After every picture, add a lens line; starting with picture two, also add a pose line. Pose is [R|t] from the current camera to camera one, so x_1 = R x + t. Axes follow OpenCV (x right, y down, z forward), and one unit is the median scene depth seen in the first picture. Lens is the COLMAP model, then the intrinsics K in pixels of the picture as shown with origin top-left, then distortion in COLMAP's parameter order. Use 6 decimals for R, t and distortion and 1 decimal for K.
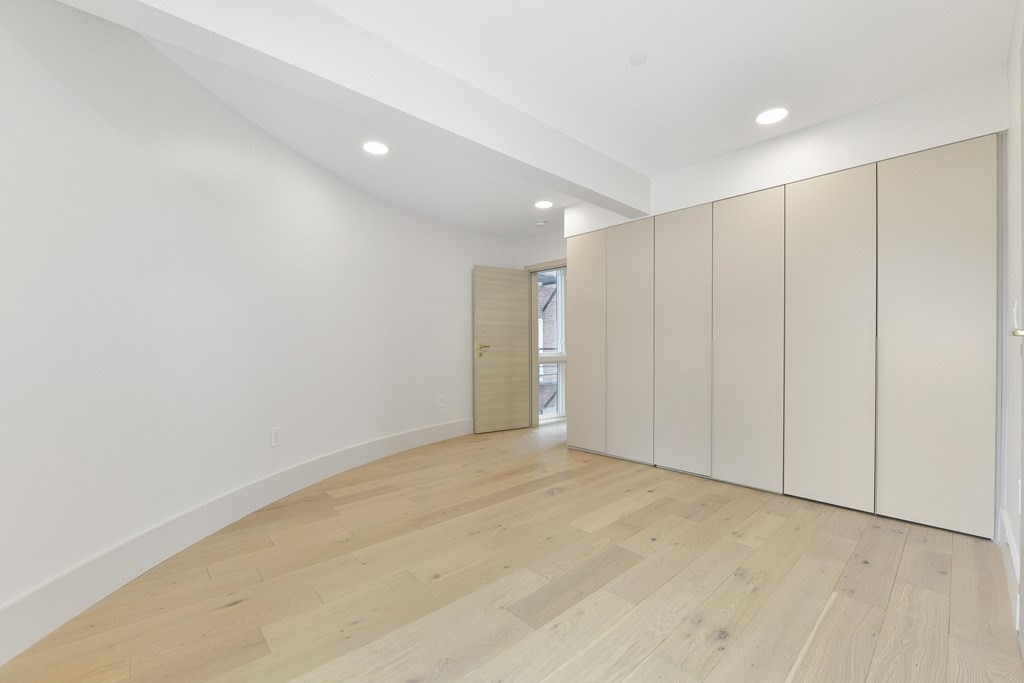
lens RADIAL K [[413.0, 0, 512.4], [0, 413.0, 345.2], [0, 0, 1]] dist [0.000501, 0.000000]
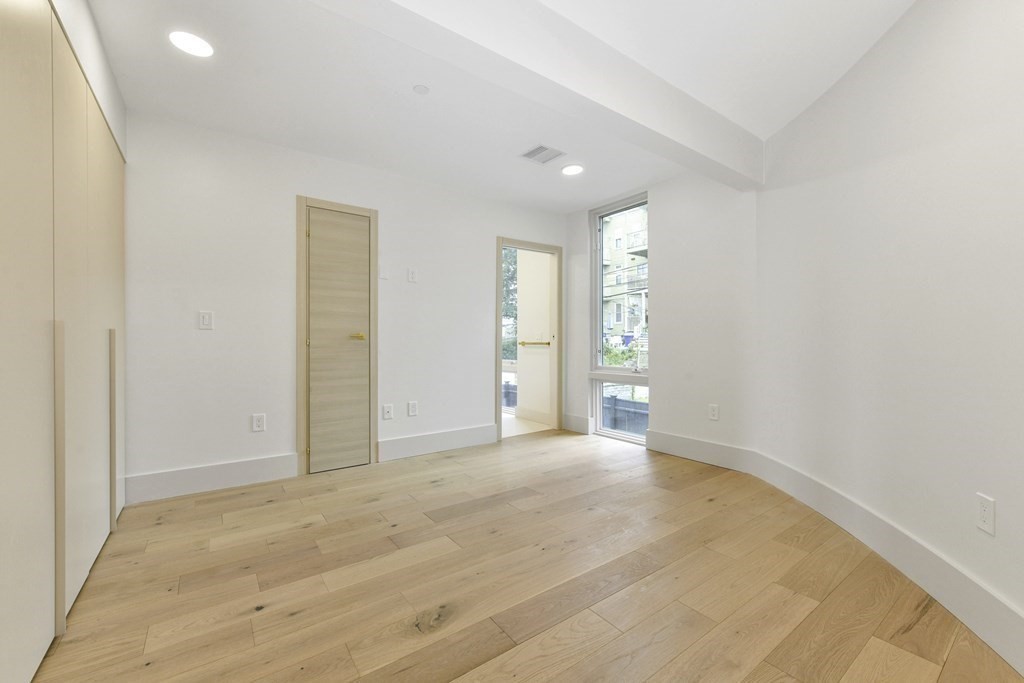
lens RADIAL K [[413.0, 0, 511.9], [0, 413.0, 344.1], [0, 0, 1]] dist [0.000501, 0.000000]
pose [[-0.993108, 0.006271, 0.117034, -0.070081], [0.006268, 0.999980, -0.000389, 0.017012], [-0.117034, 0.000347, -0.993128, 1.860706]]
